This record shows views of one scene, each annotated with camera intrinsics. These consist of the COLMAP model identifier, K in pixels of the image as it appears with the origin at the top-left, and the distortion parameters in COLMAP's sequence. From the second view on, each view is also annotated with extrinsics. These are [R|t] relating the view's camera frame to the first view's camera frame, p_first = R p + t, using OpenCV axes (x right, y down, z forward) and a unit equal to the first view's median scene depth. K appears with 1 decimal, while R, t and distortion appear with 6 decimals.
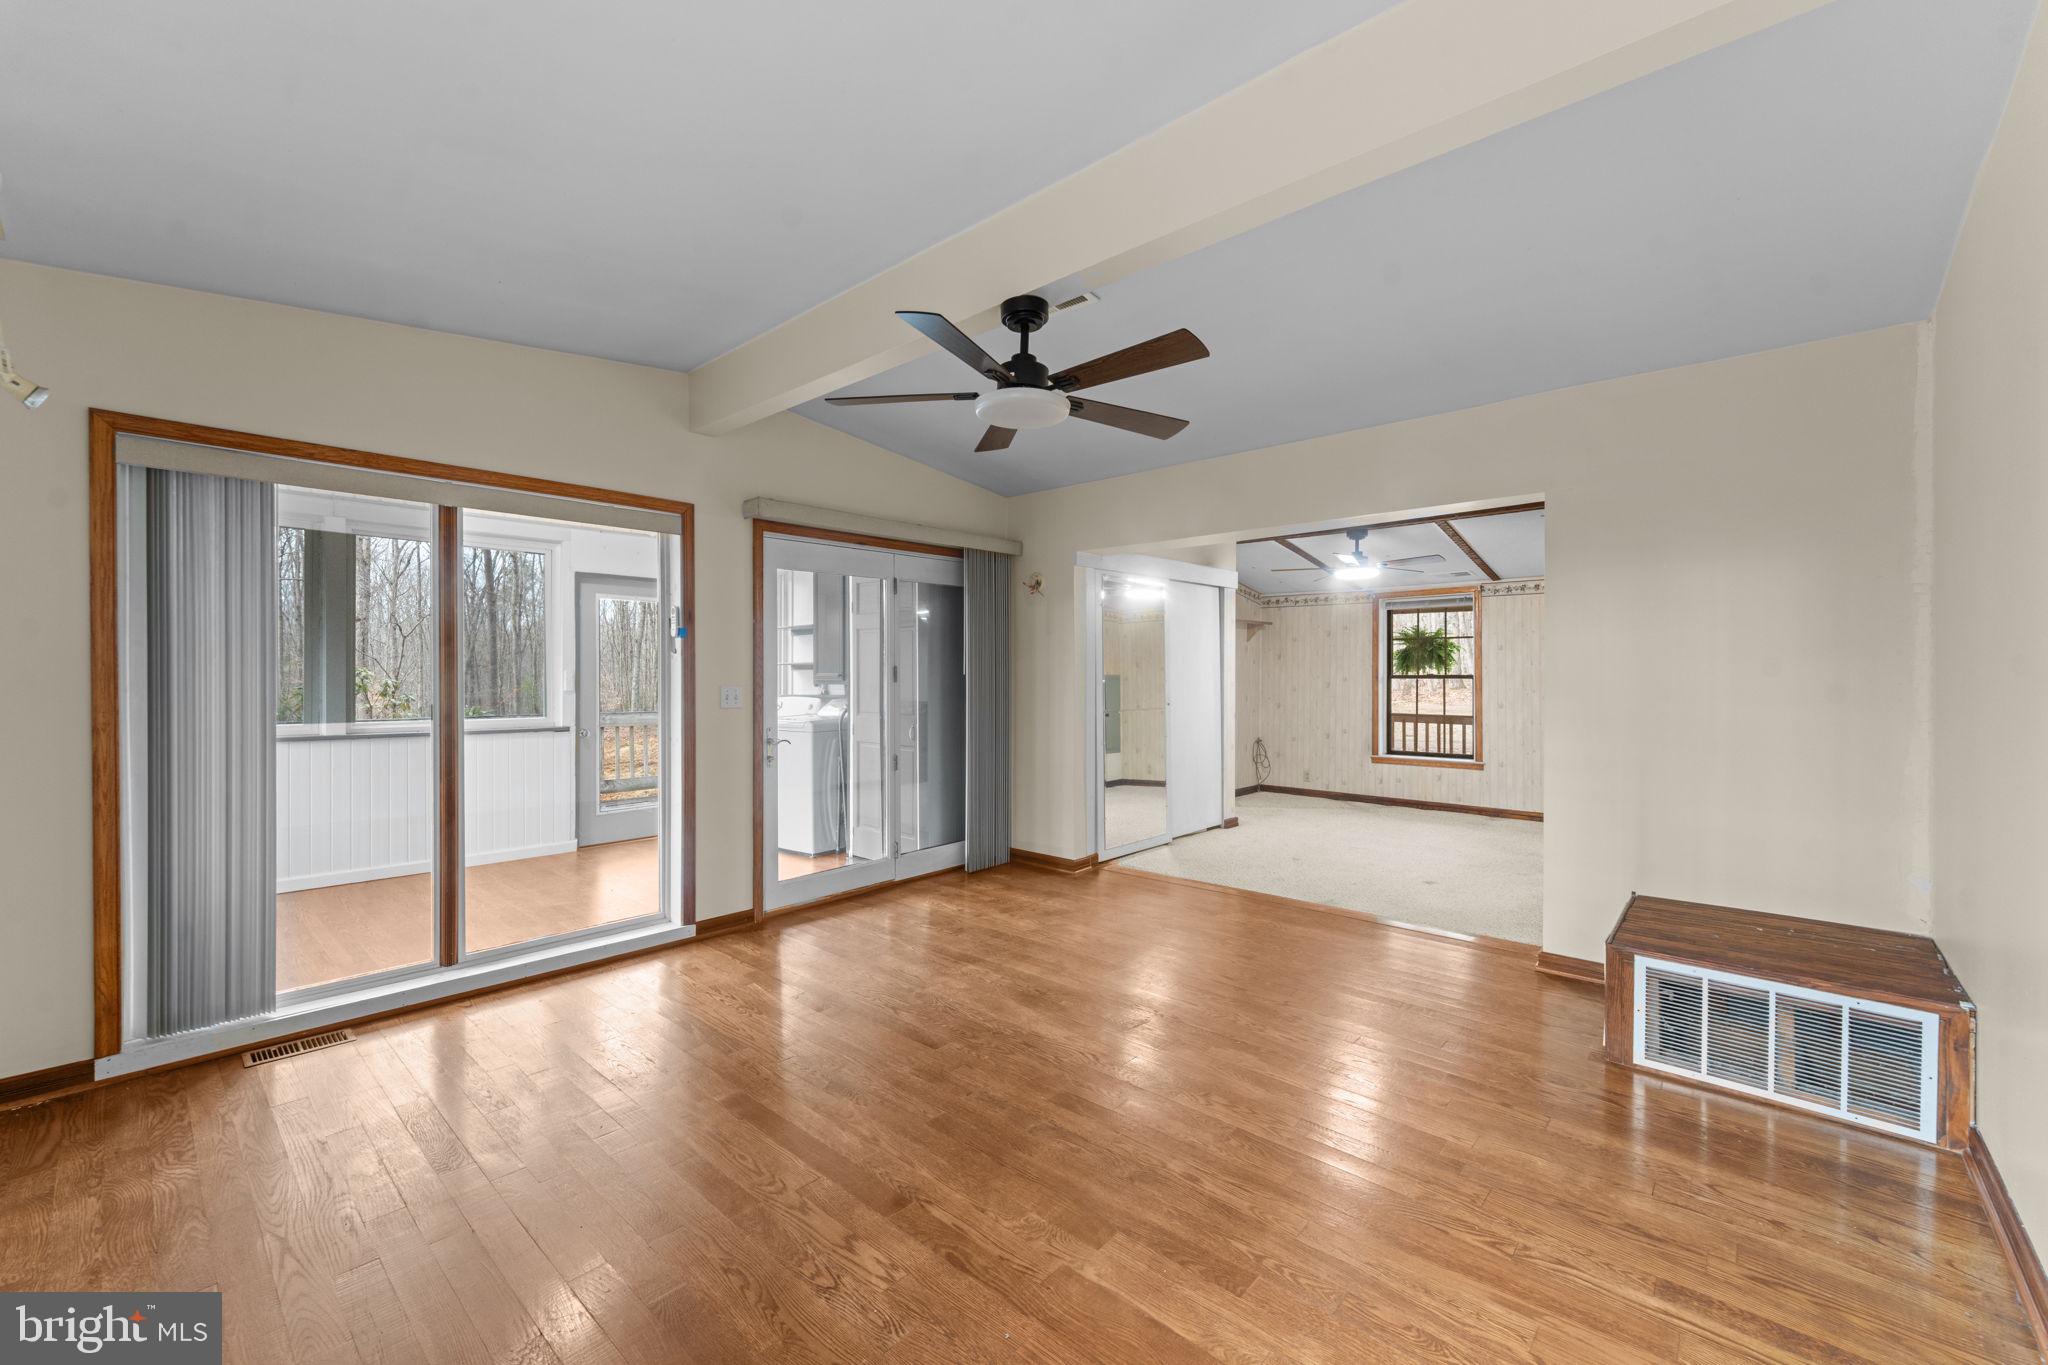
lens RADIAL K [[824.5, 0, 1015.4], [0, 824.5, 675.4], [0, 0, 1]] dist [-0.000638, -0.000188]
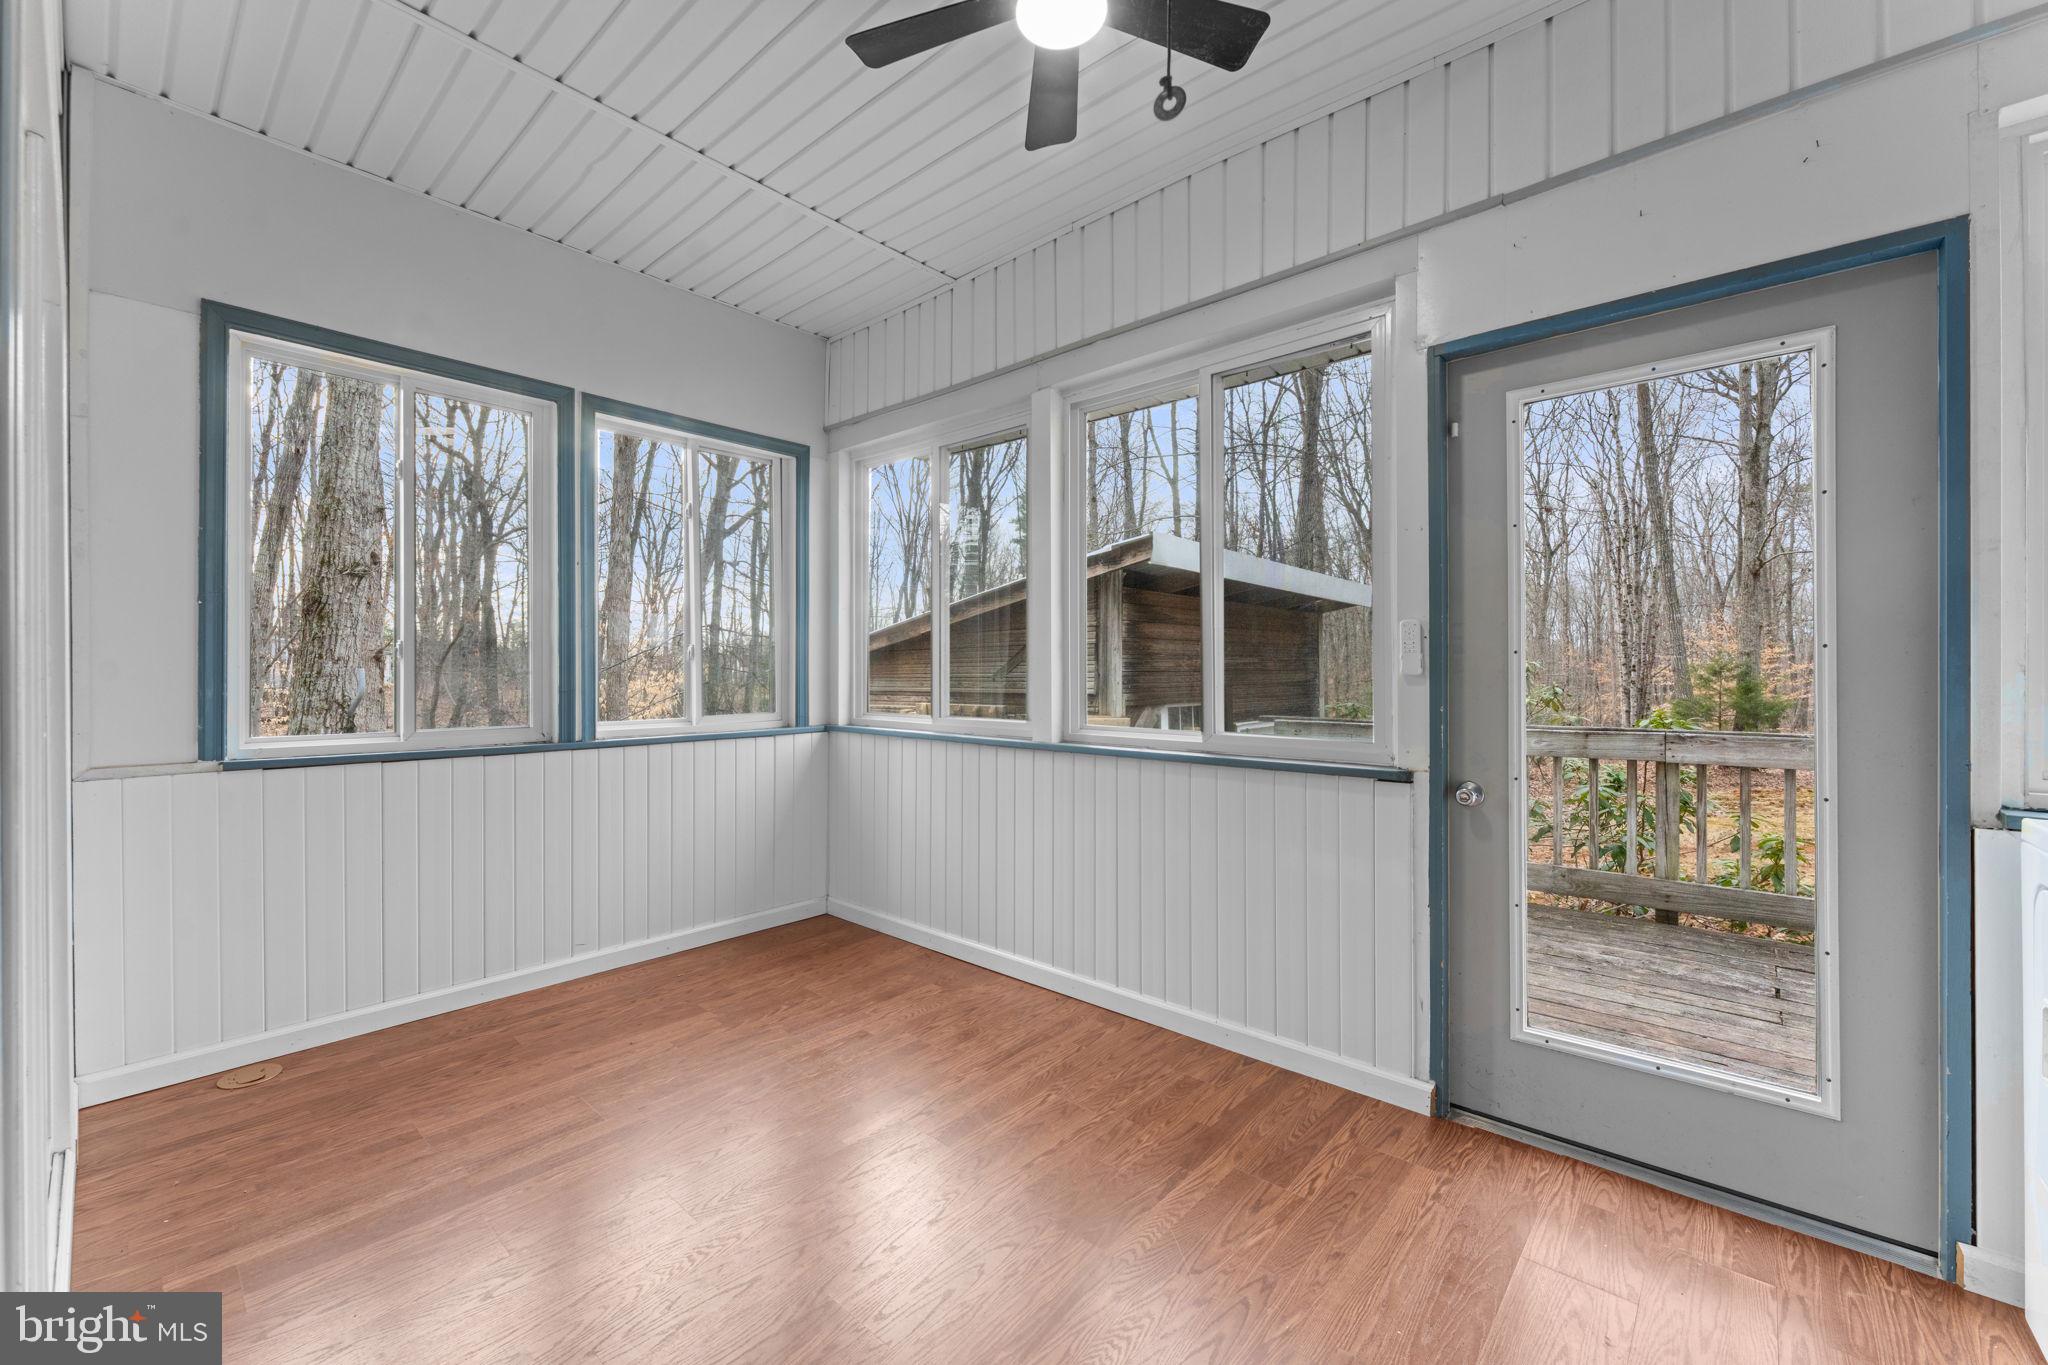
lens RADIAL K [[824.5, 0, 1015.4], [0, 824.5, 675.4], [0, 0, 1]] dist [-0.000638, -0.000188]
pose [[0.020949, 0.002035, -0.999778, -0.173052], [0.000428, 0.999998, 0.002045, 0.018464], [0.999780, -0.000471, 0.020948, 0.812892]]
